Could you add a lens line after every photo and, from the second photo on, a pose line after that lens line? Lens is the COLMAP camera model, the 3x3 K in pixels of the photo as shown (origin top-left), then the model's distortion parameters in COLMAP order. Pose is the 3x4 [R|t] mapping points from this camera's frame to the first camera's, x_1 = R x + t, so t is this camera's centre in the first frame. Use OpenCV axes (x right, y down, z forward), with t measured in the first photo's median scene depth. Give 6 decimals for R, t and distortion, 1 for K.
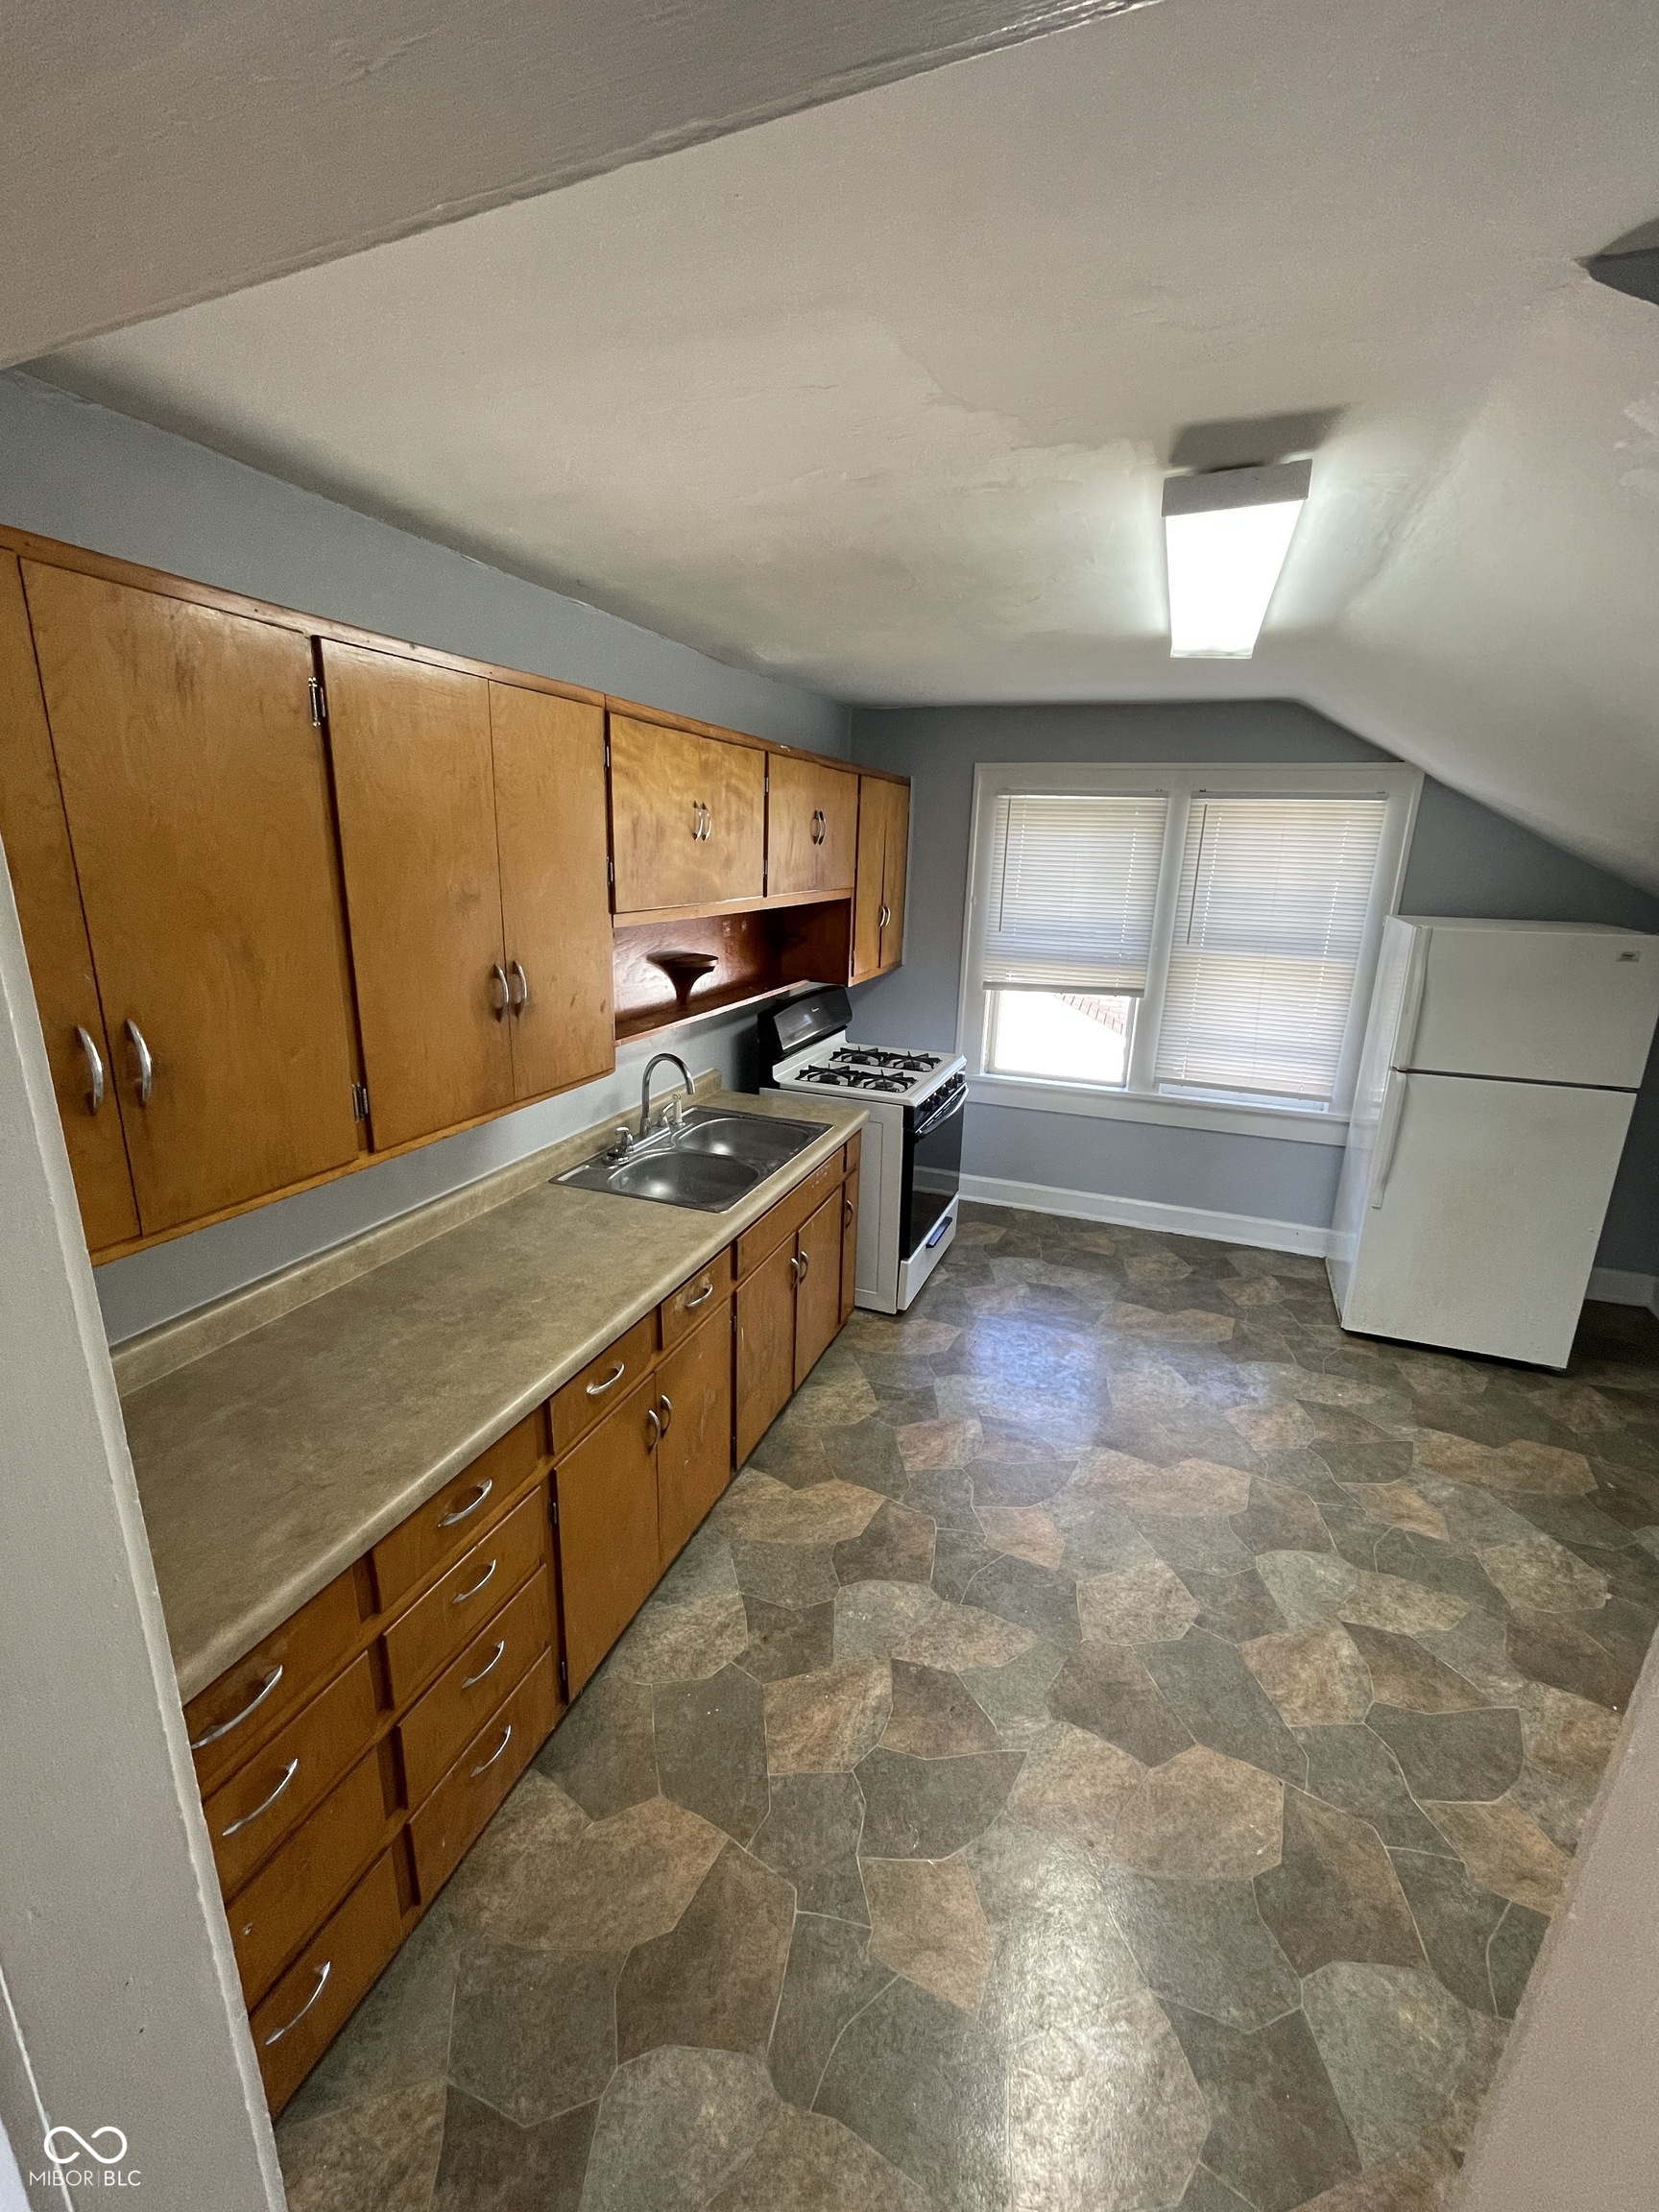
lens RADIAL K [[891.8, 0, 839.2], [0, 891.8, 1093.7], [0, 0, 1]] dist [-0.007243, 0.002003]
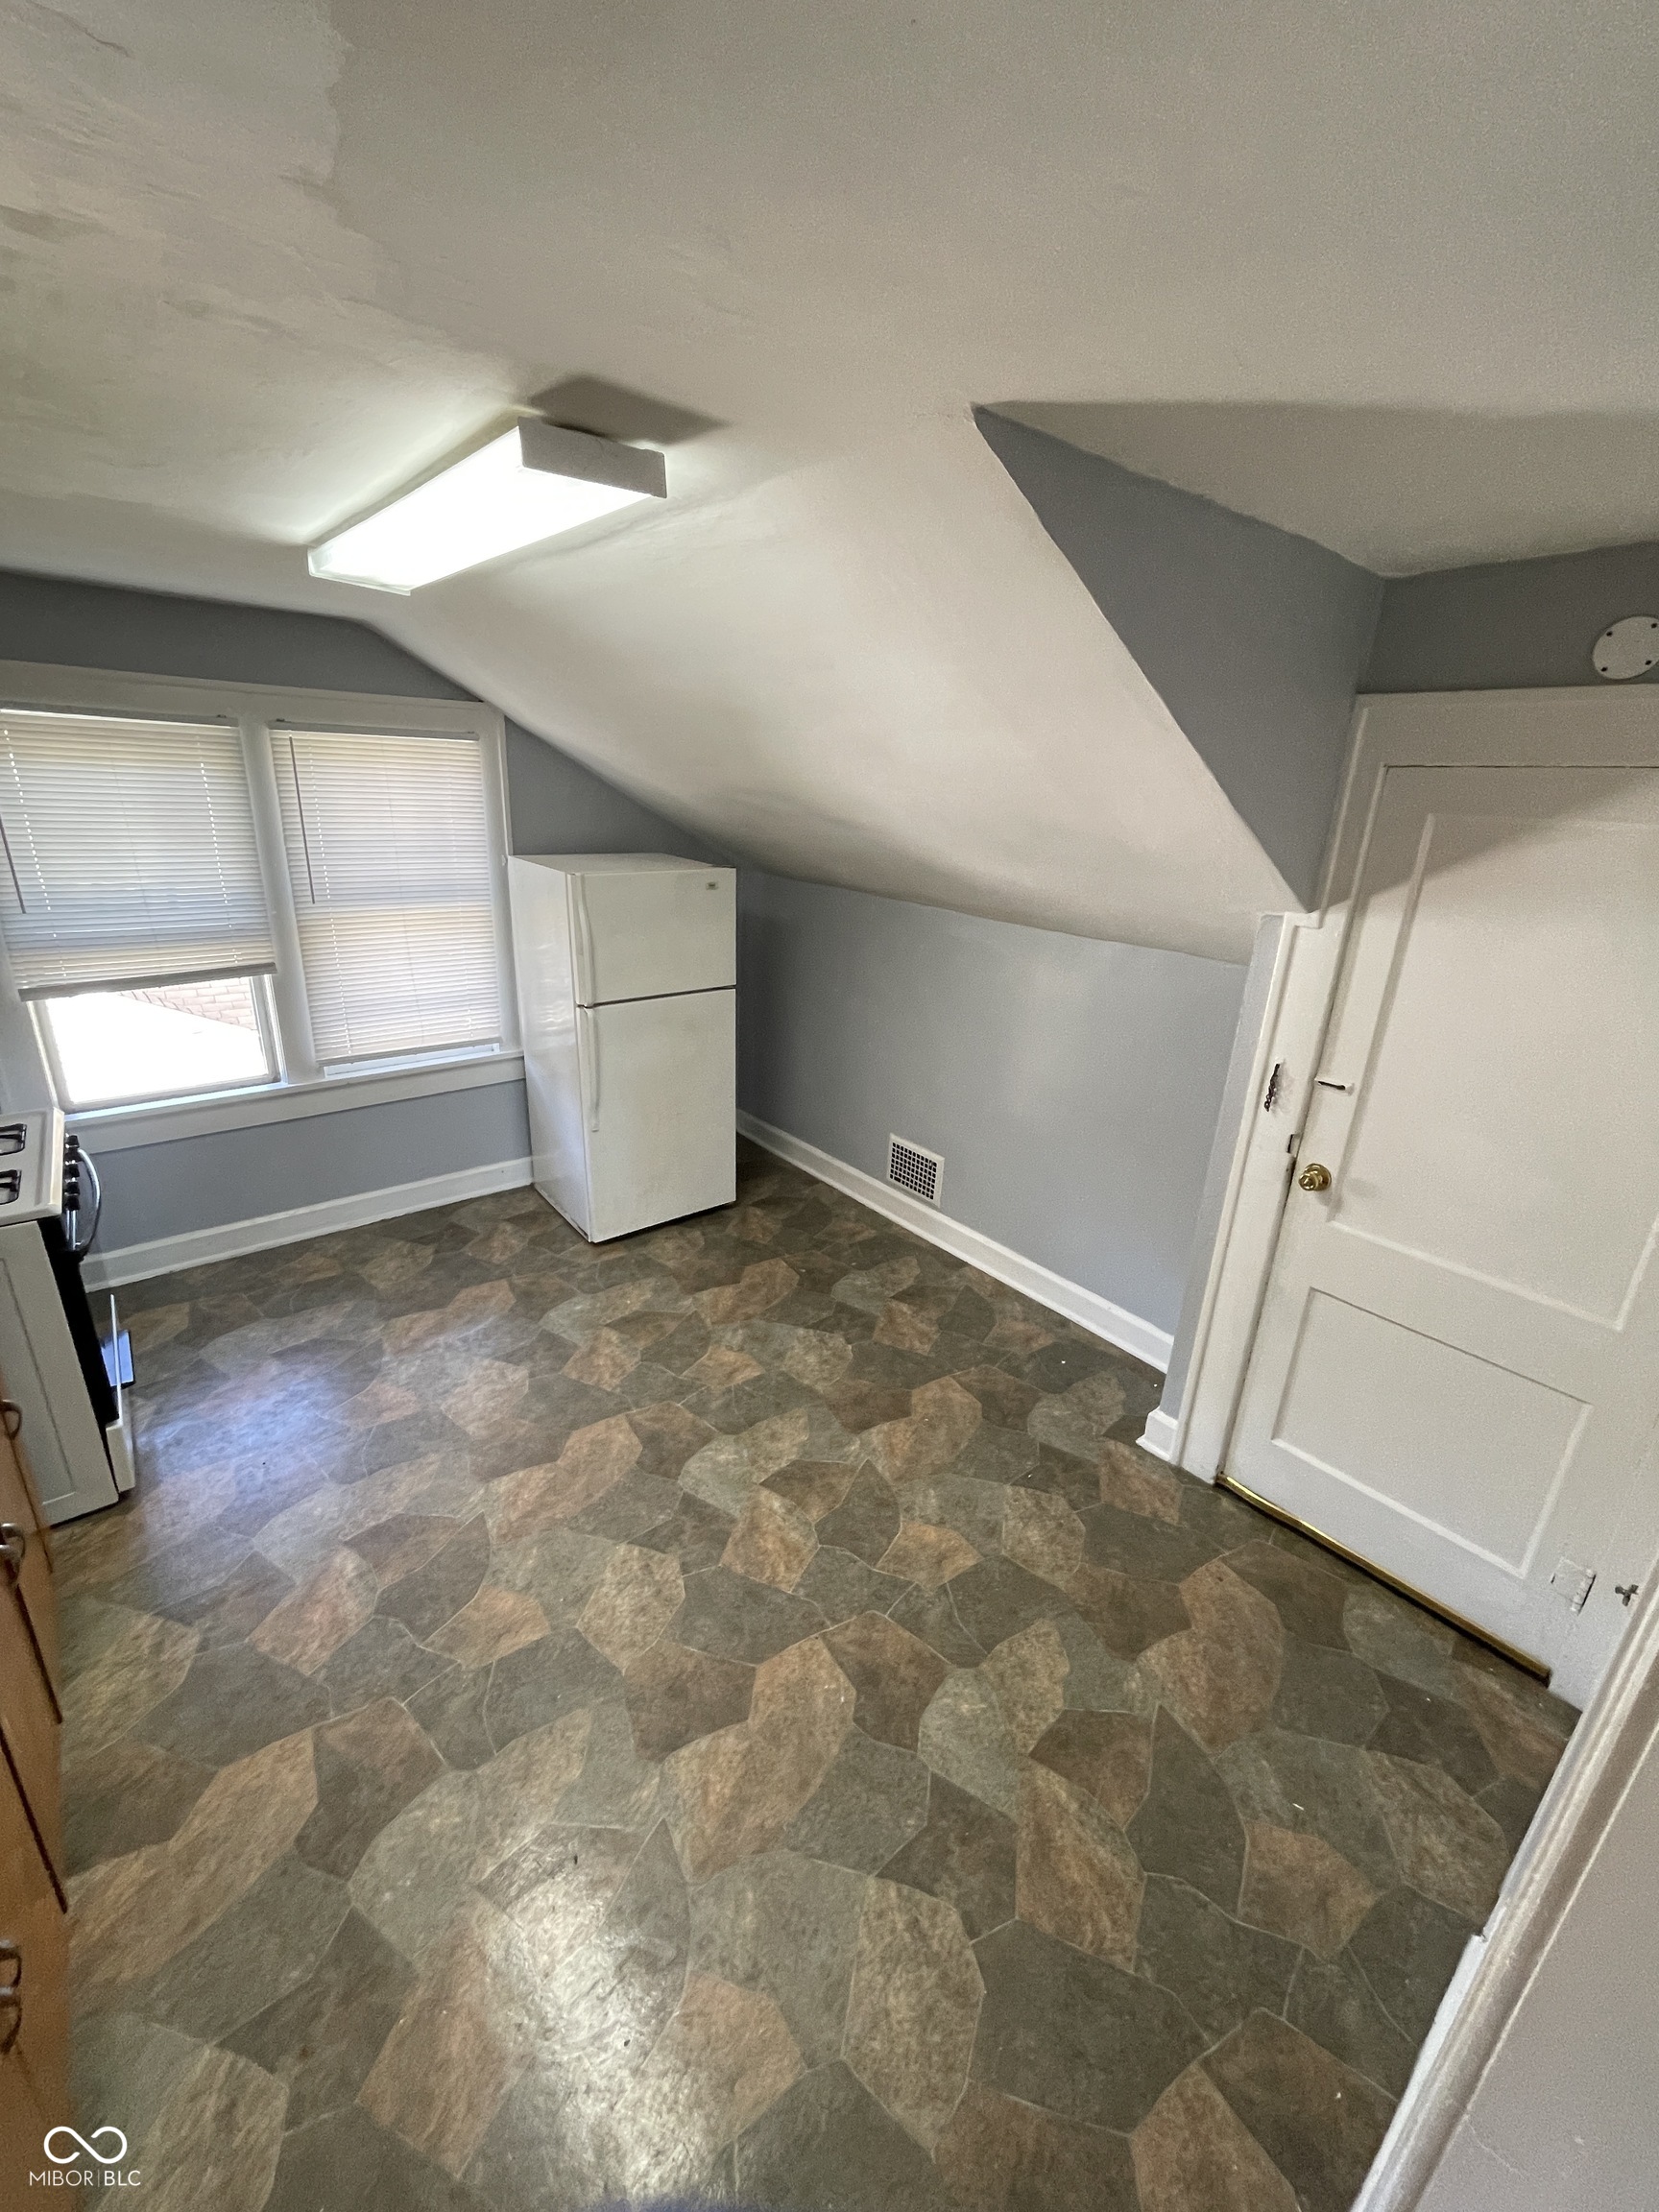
lens RADIAL K [[891.8, 0, 829.8], [0, 891.8, 1095.2], [0, 0, 1]] dist [-0.007243, 0.002003]
pose [[0.497207, -0.293407, 0.816515, -0.173362], [0.198327, 0.954603, 0.222258, -0.125420], [-0.844660, 0.051429, 0.532826, 0.199767]]
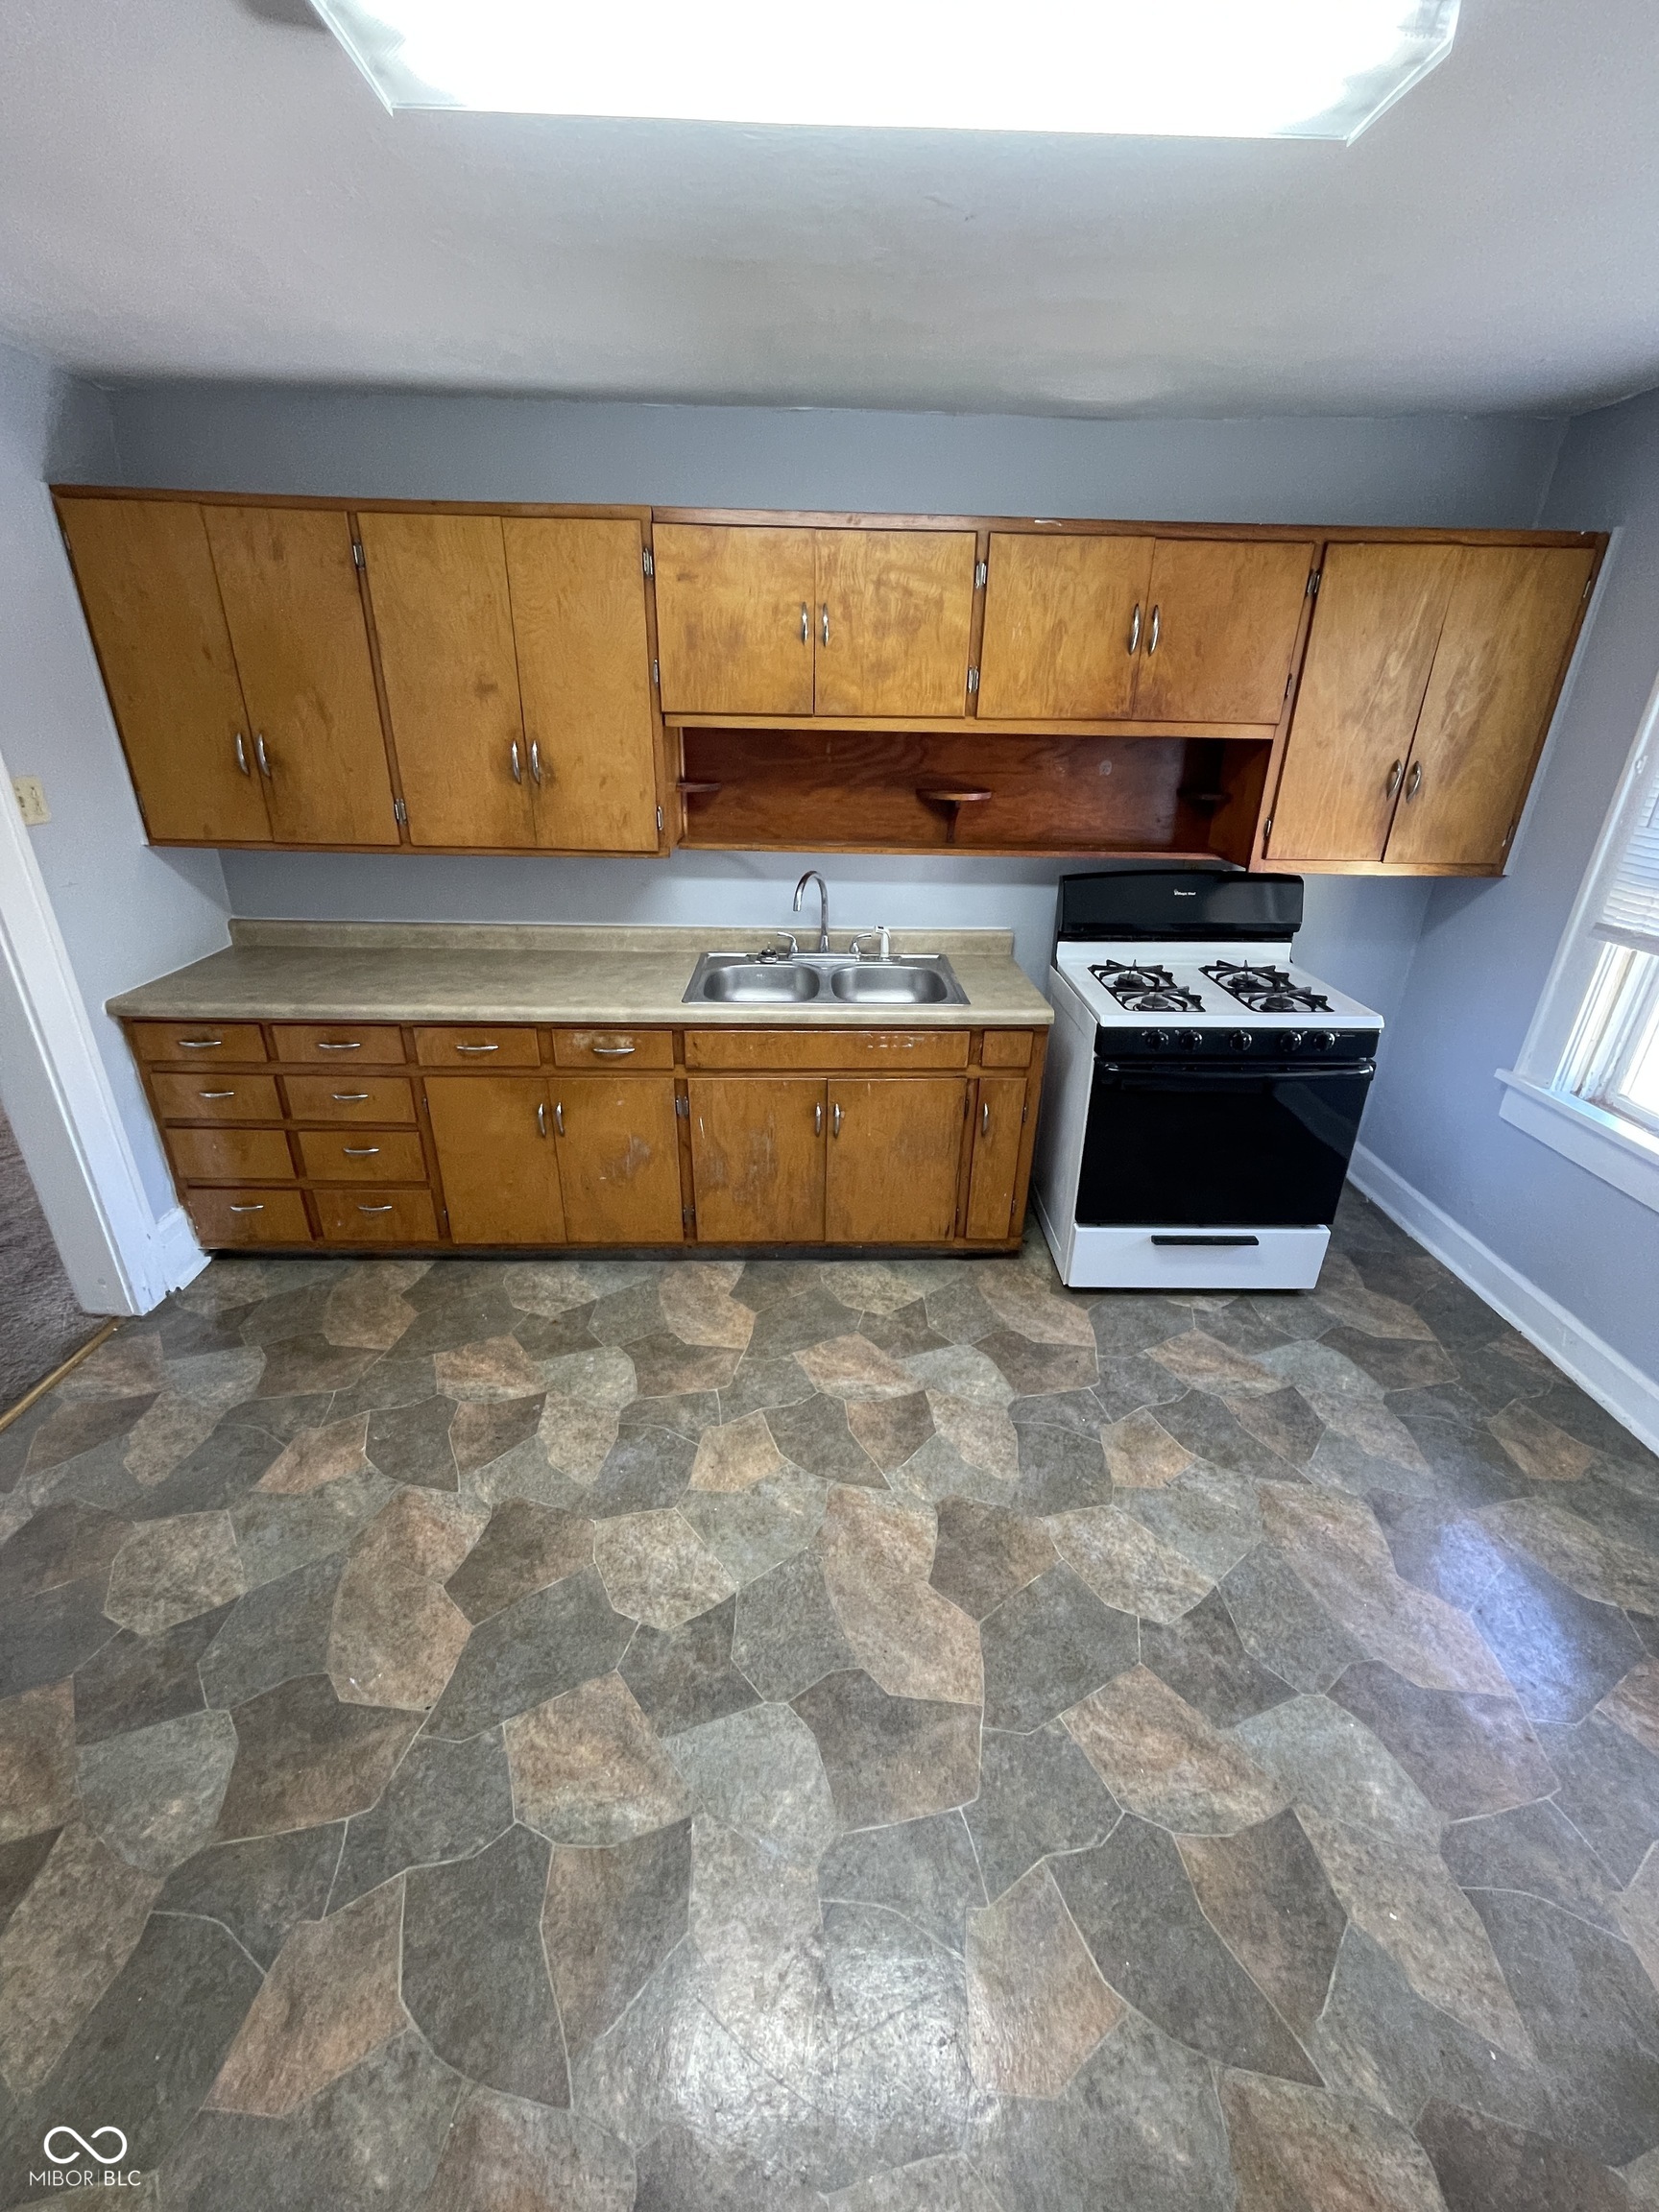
lens RADIAL K [[891.8, 0, 838.6], [0, 891.8, 1096.7], [0, 0, 1]] dist [-0.007243, 0.002003]
pose [[0.380056, 0.363409, -0.850583, 0.785247], [-0.256813, 0.924888, 0.280407, -0.100044], [0.888597, 0.111870, 0.444838, 0.592927]]
